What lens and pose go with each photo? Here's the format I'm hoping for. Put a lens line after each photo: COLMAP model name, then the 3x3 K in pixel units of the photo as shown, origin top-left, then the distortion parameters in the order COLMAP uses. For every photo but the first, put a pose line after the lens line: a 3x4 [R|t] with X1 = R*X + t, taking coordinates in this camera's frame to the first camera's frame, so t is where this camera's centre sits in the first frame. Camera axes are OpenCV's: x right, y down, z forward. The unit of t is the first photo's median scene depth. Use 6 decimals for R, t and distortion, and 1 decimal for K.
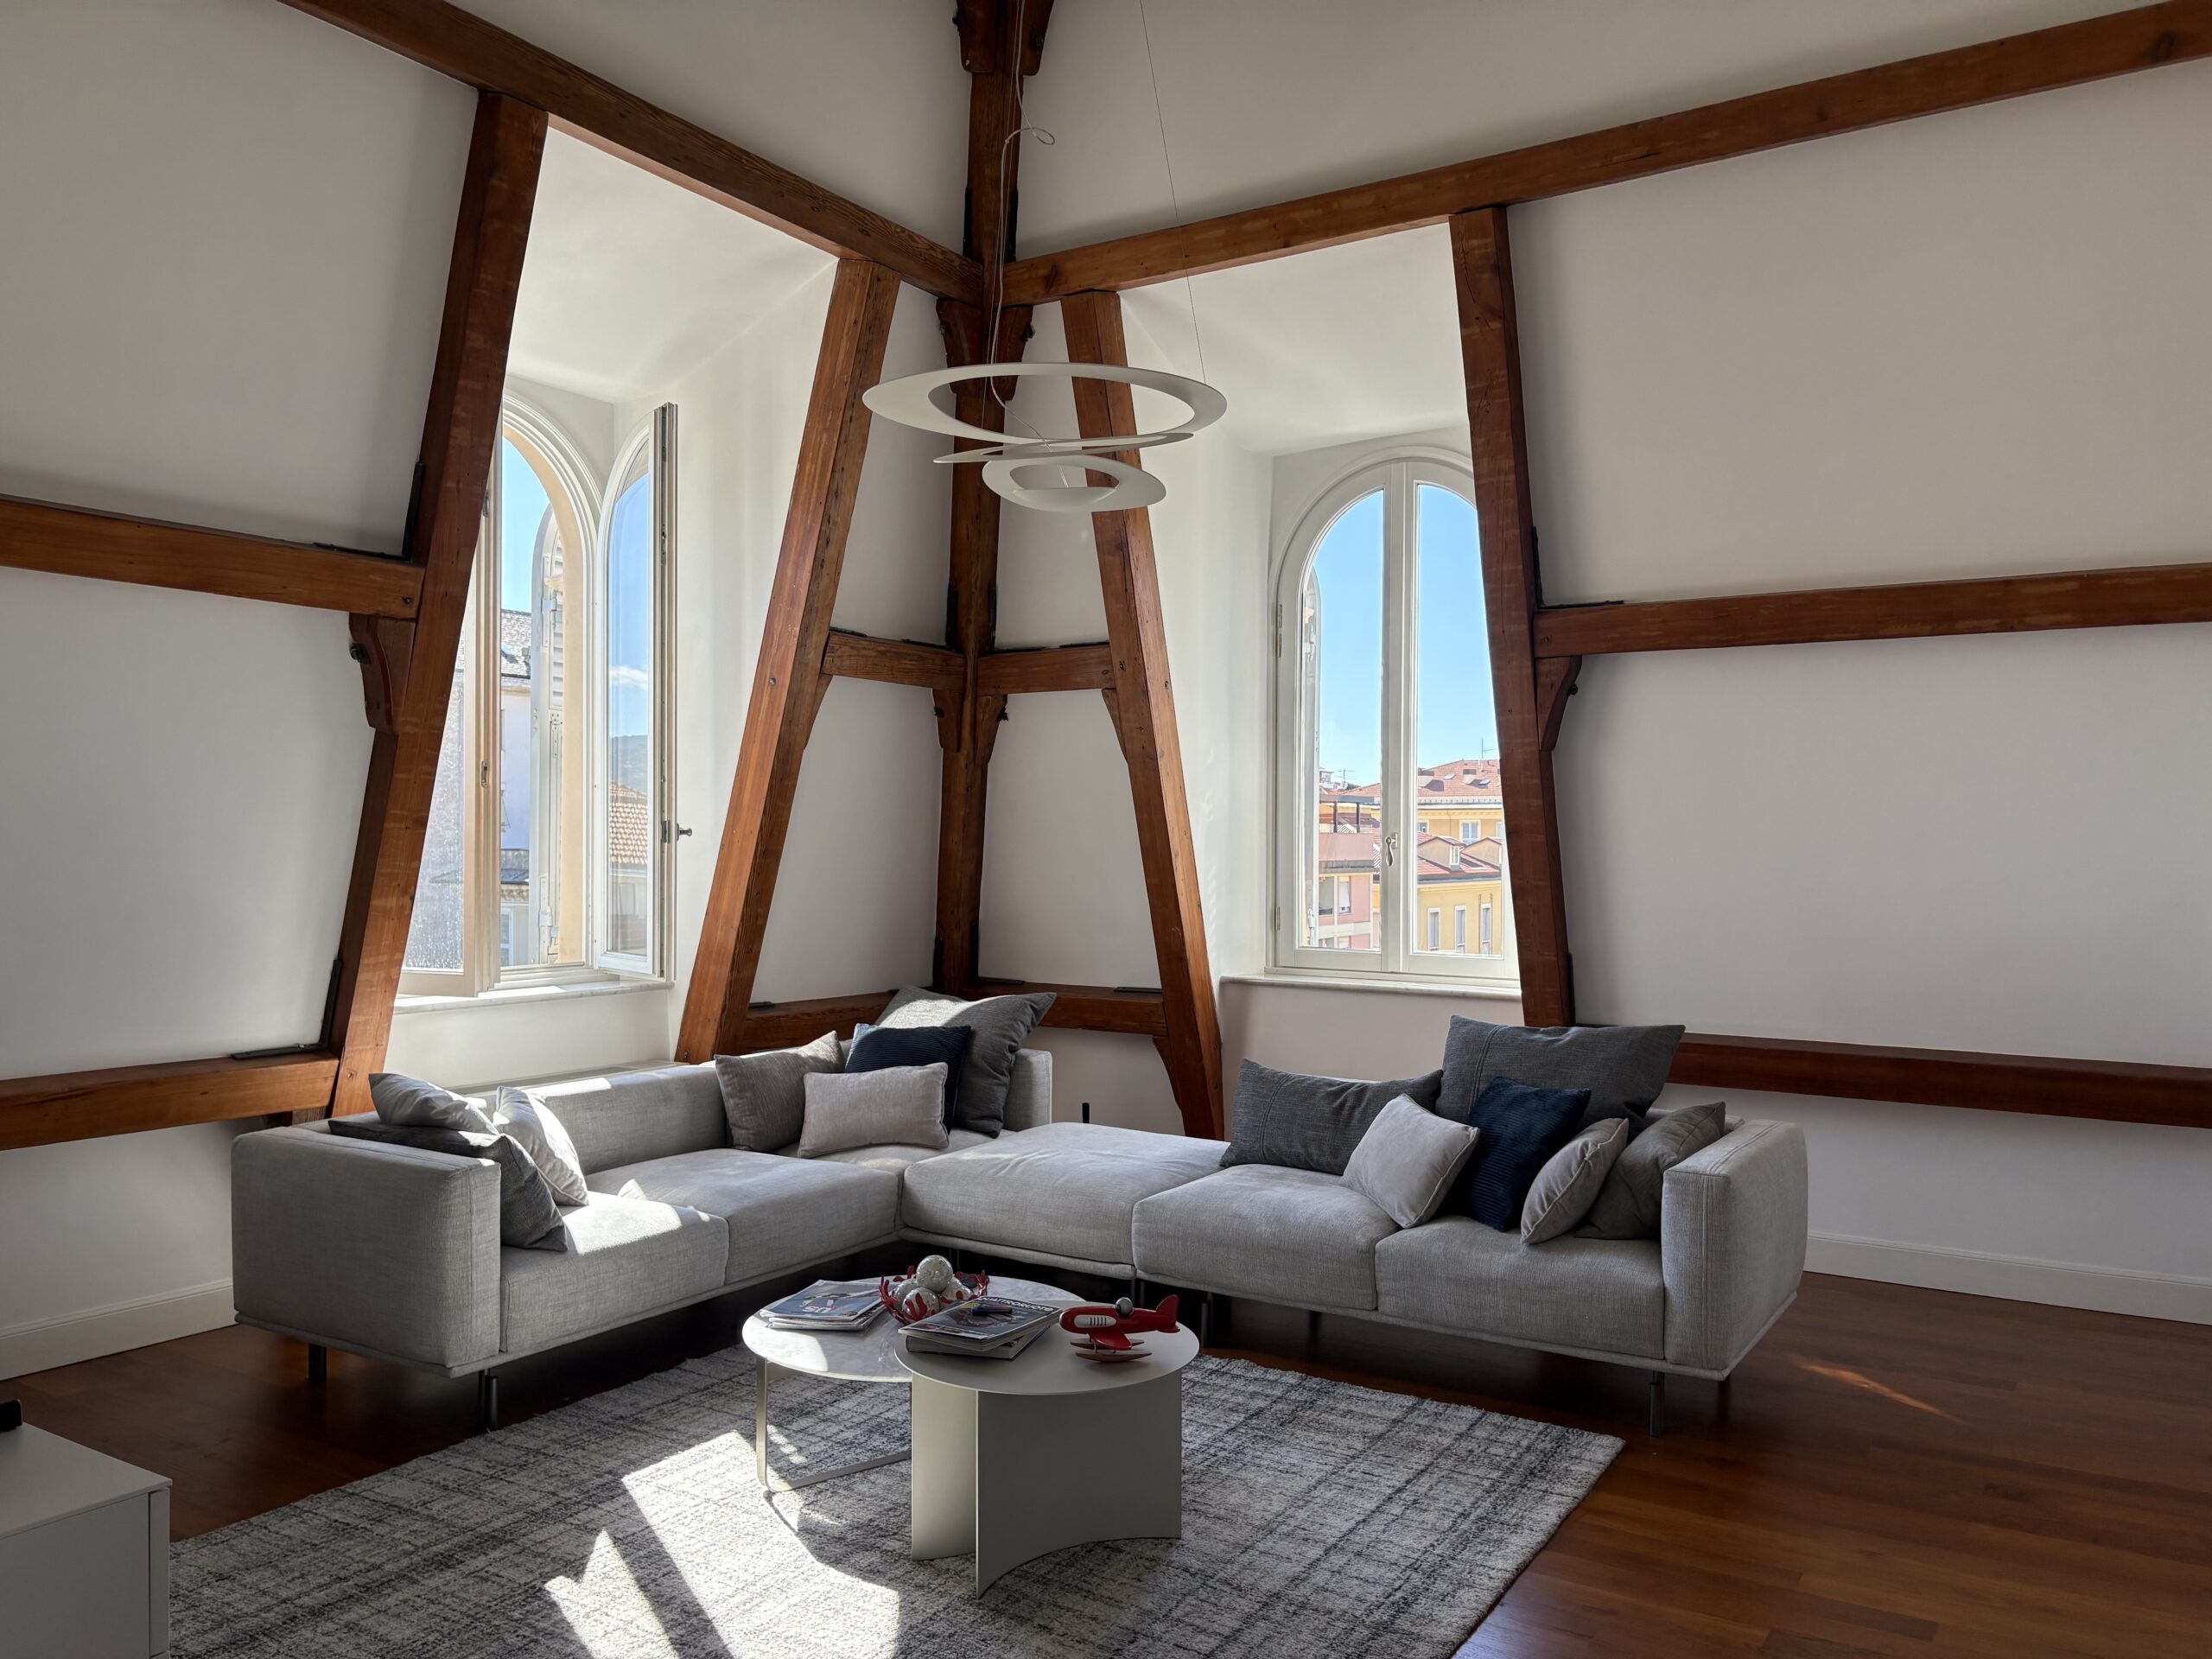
lens RADIAL K [[1667.2, 0, 1102.0], [0, 1667.2, 836.4], [0, 0, 1]] dist [0.061201, -0.080176]
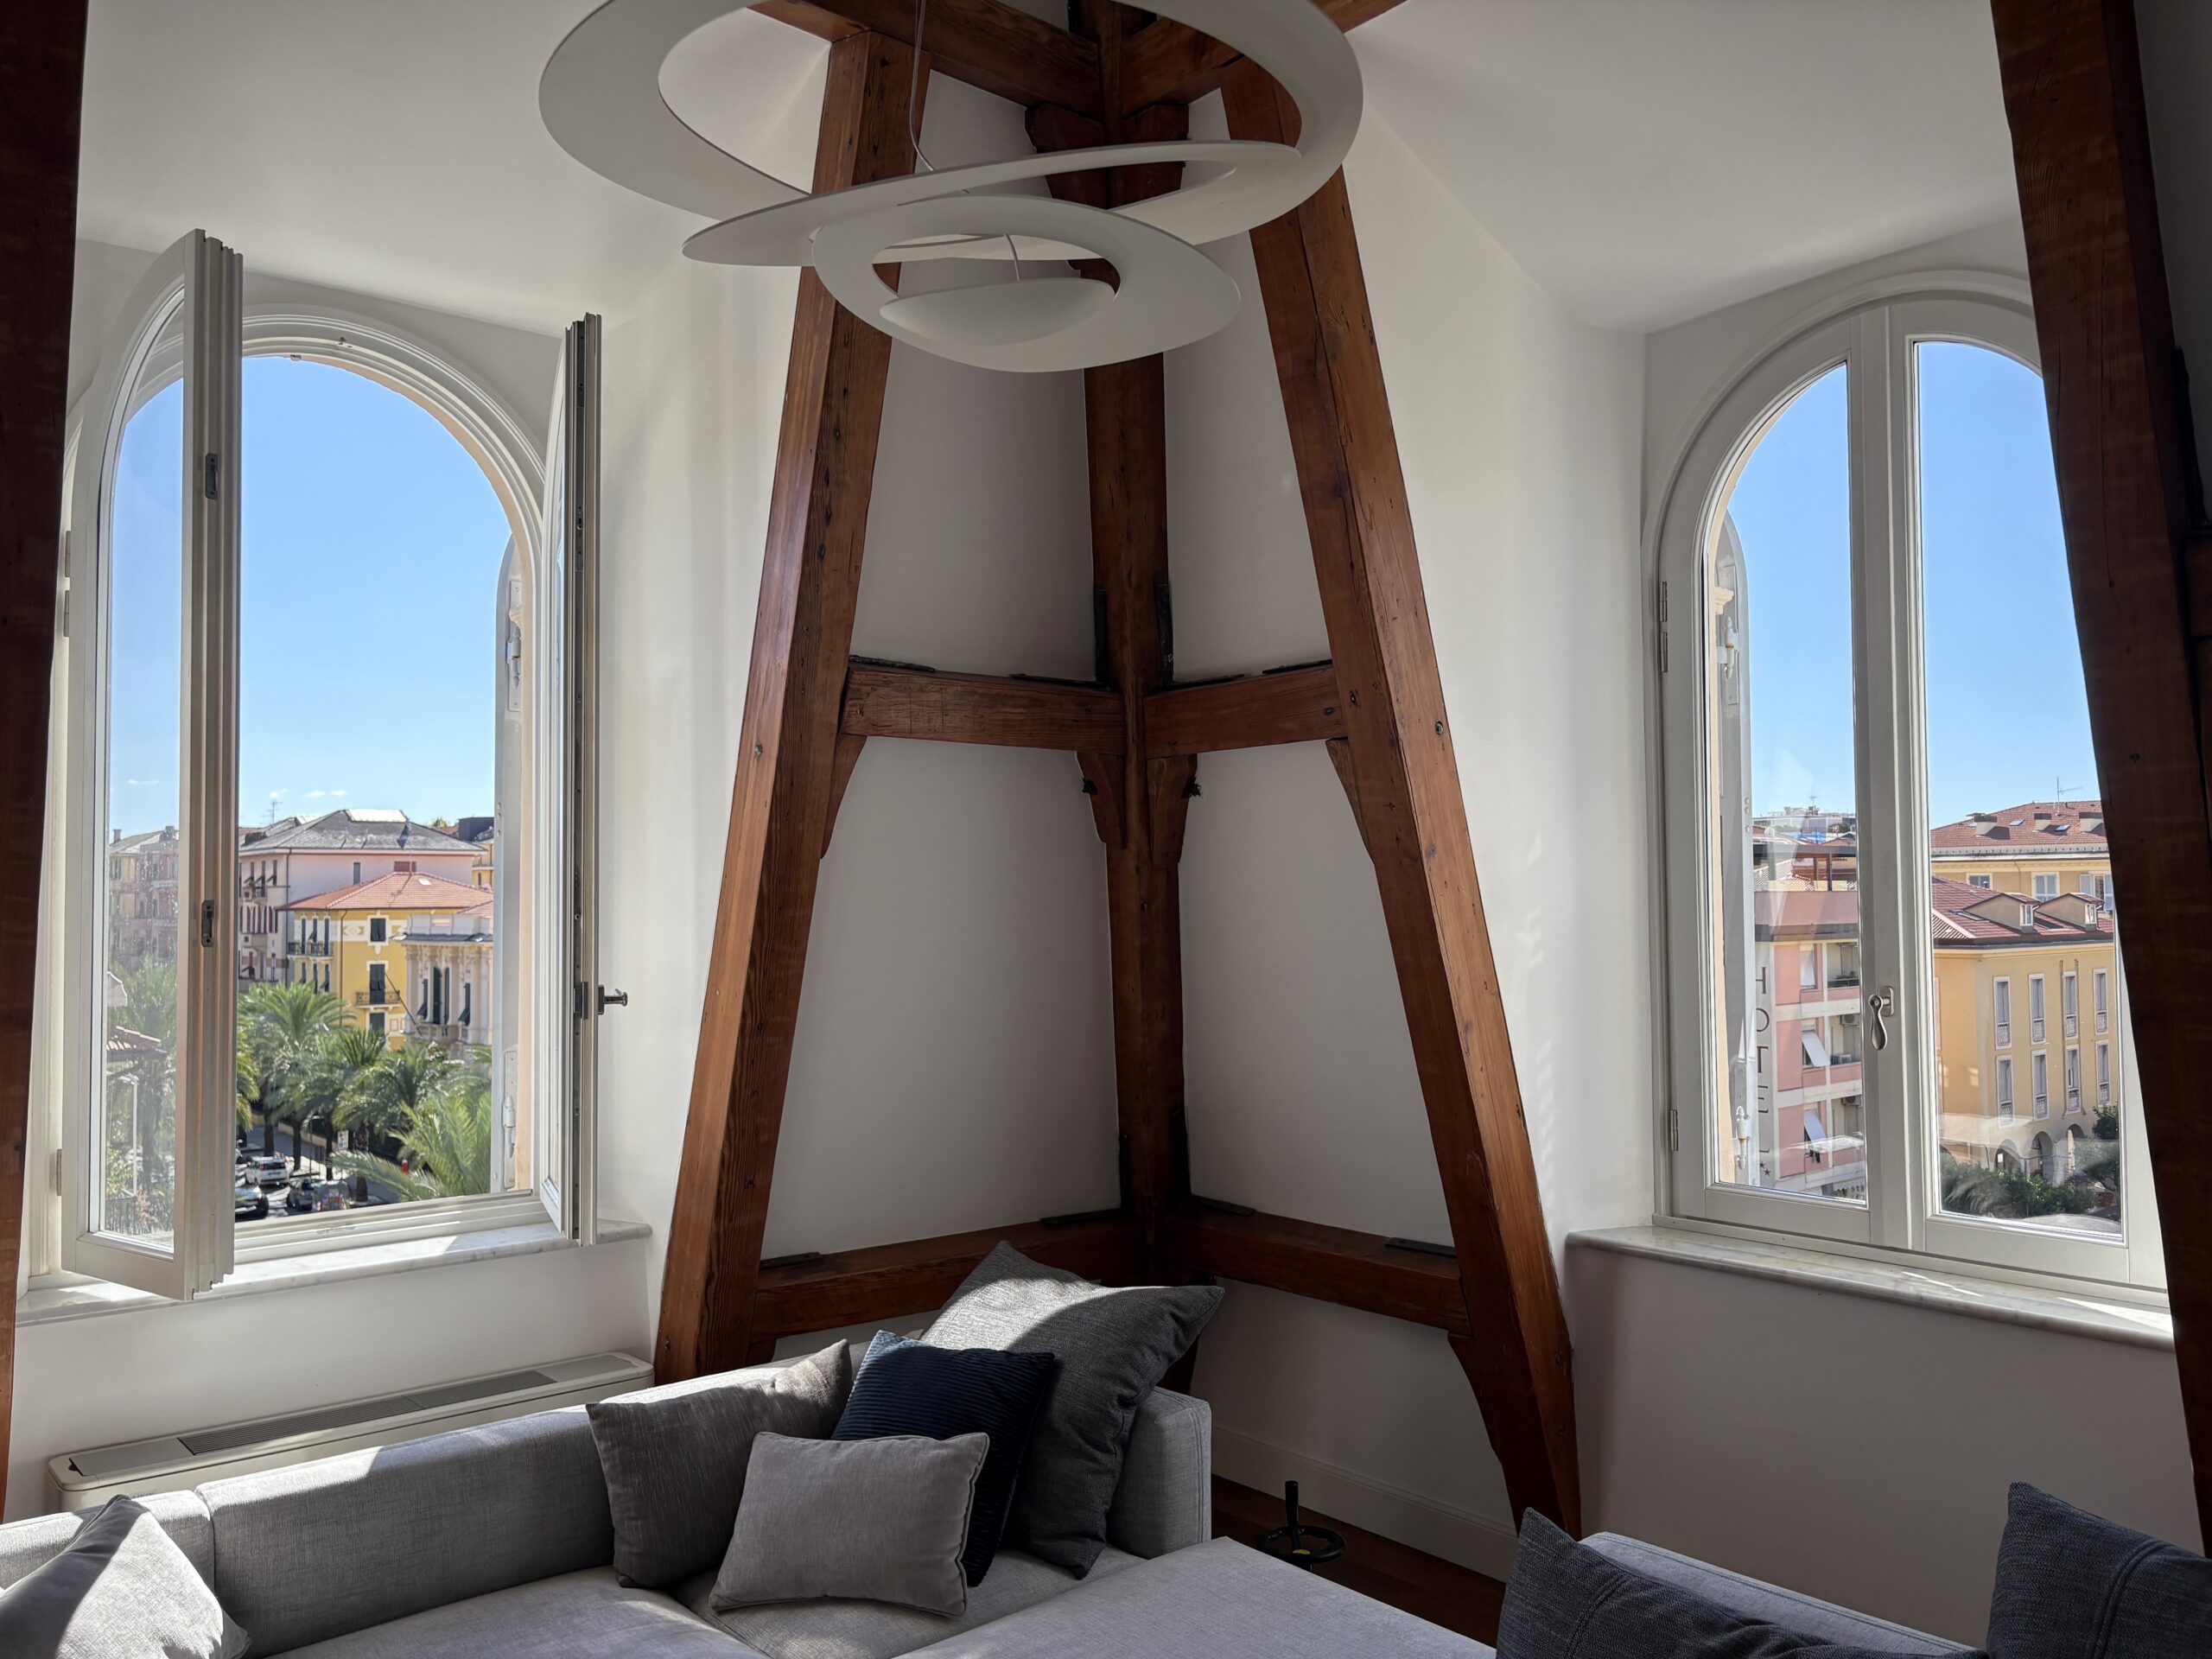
lens RADIAL K [[1683.8, 0, 1104.3], [0, 1683.8, 831.4], [0, 0, 1]] dist [0.066156, -0.081647]
pose [[0.958838, -0.022687, -0.283045, 0.110132], [0.011865, 0.999134, -0.039890, -0.040775], [0.283704, 0.034889, 0.958277, 0.493526]]
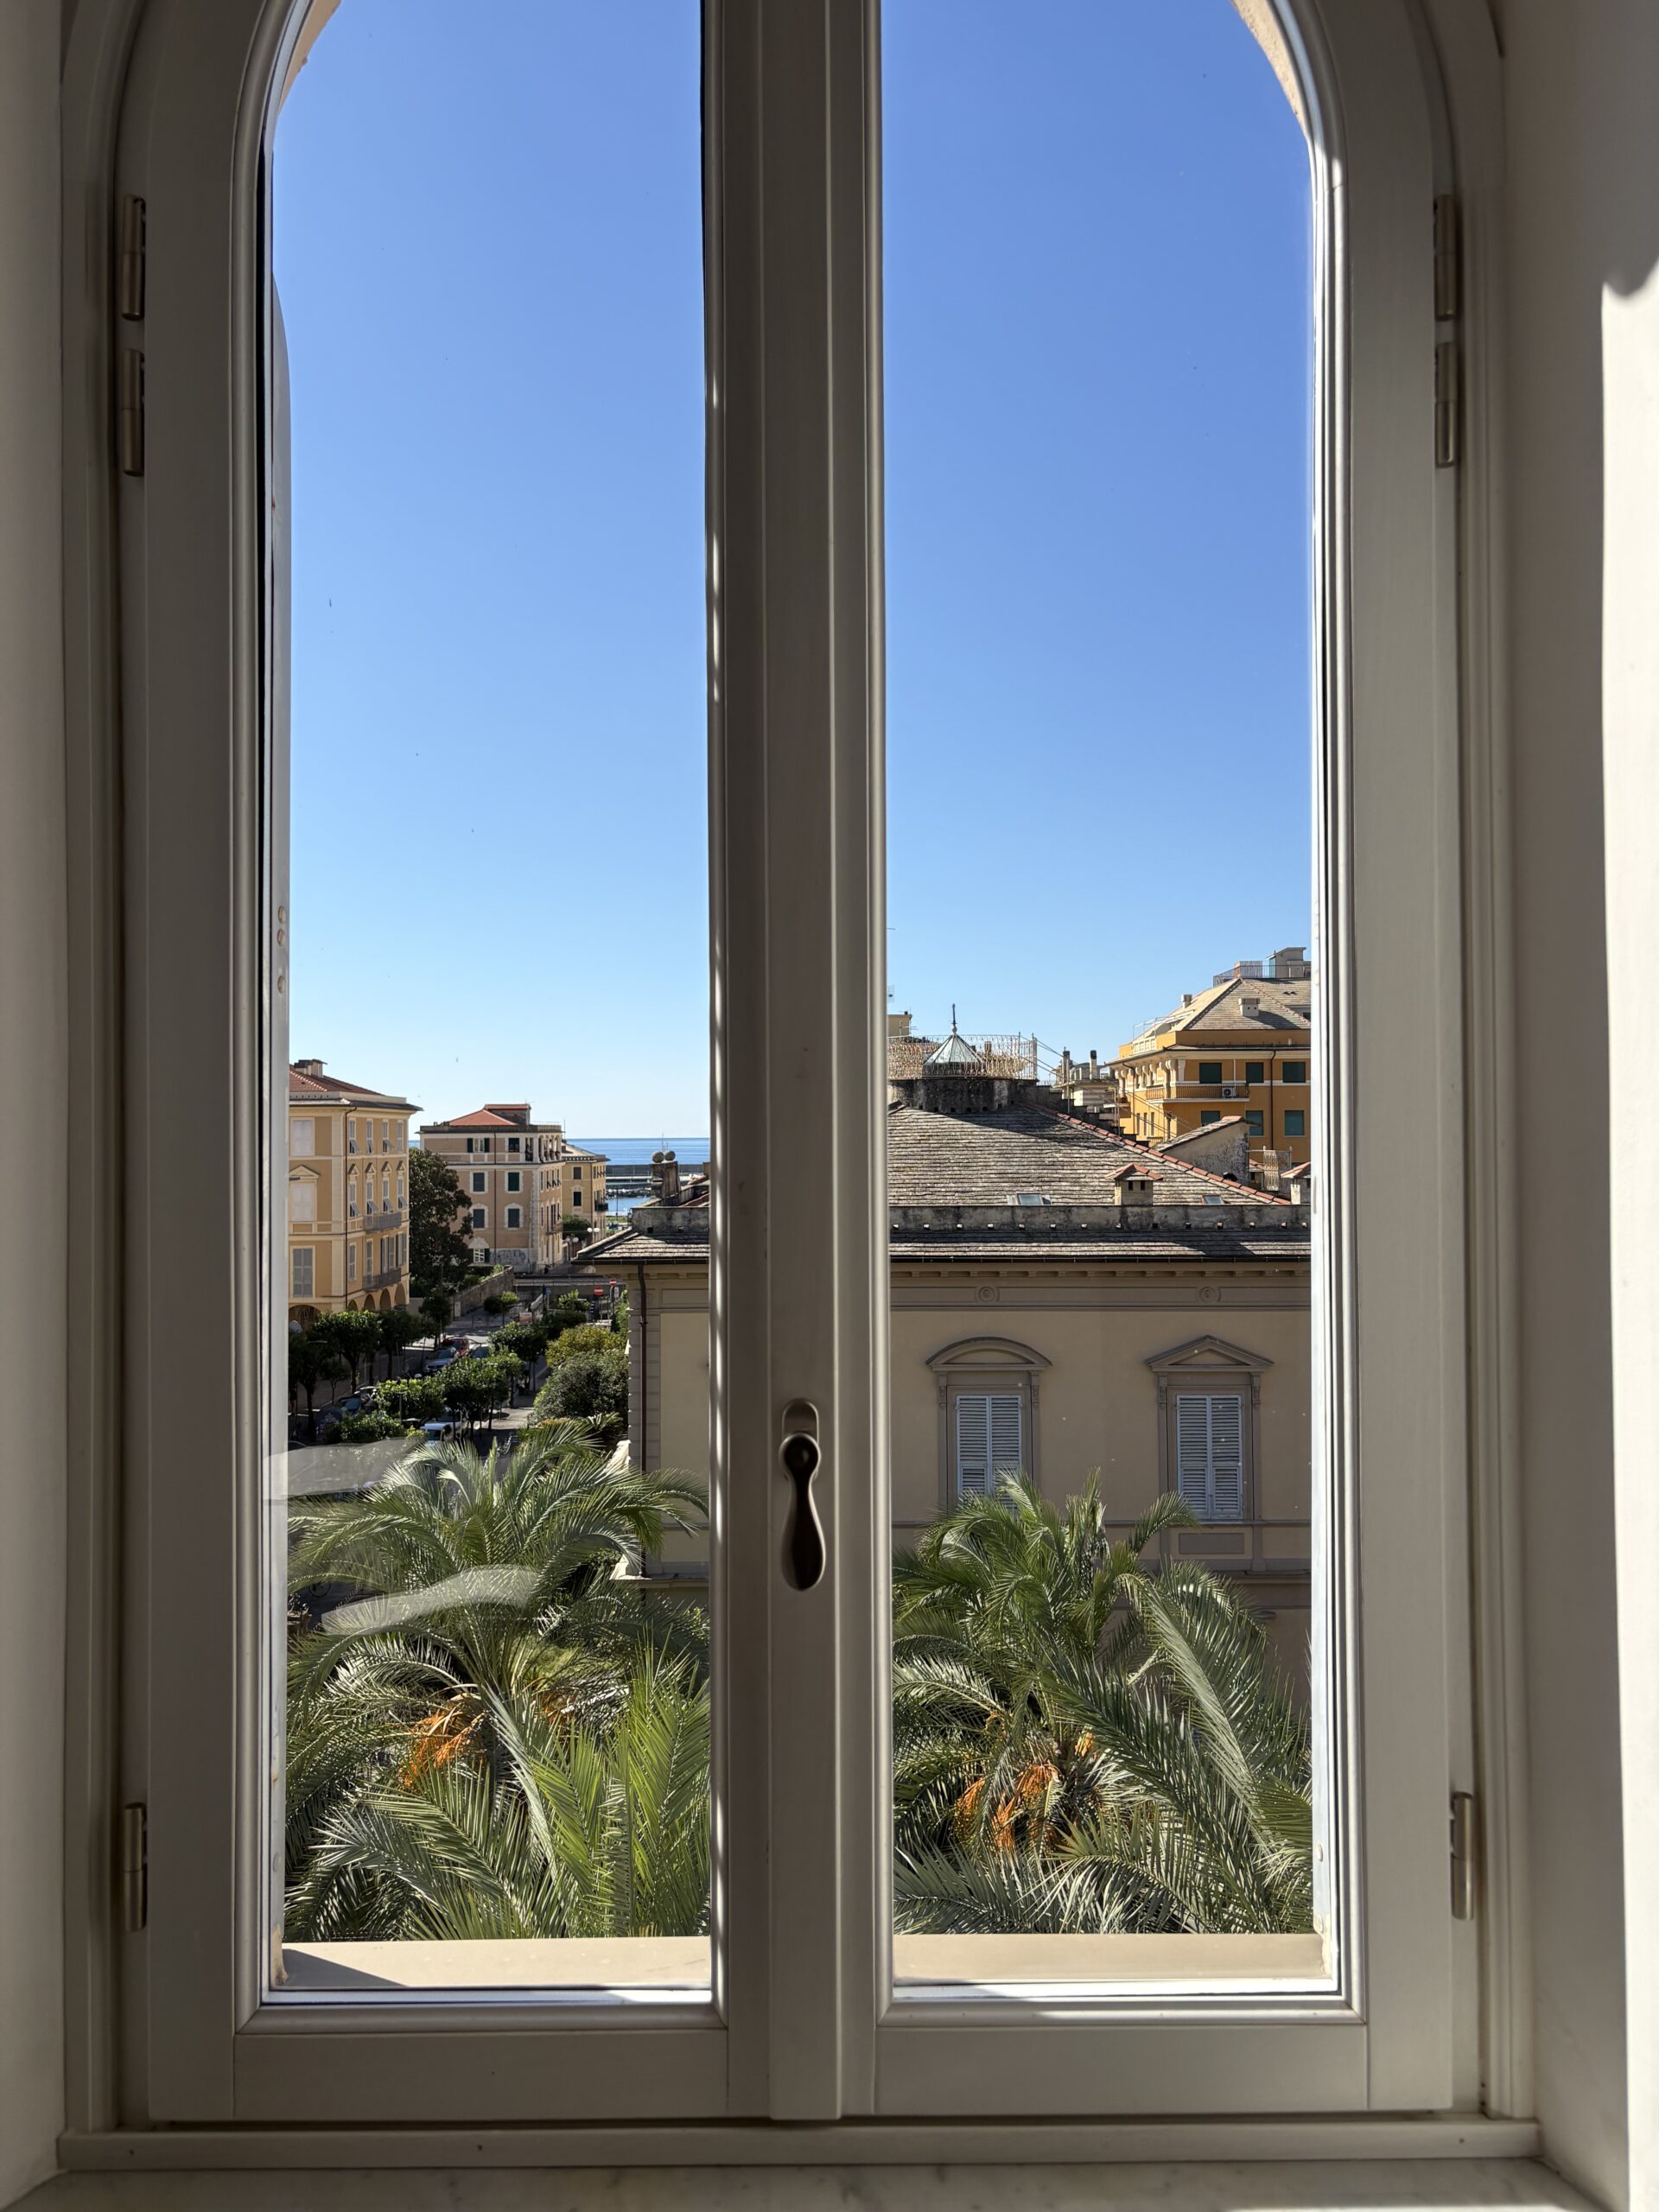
lens RADIAL K [[1667.2, 0, 834.2], [0, 1667.2, 1117.0], [0, 0, 1]] dist [0.061201, -0.080176]
pose [[0.839571, -0.005062, 0.543226, 0.088874], [0.012699, 0.999866, -0.010310, -0.041895], [-0.543101, 0.015554, 0.839523, 1.027083]]
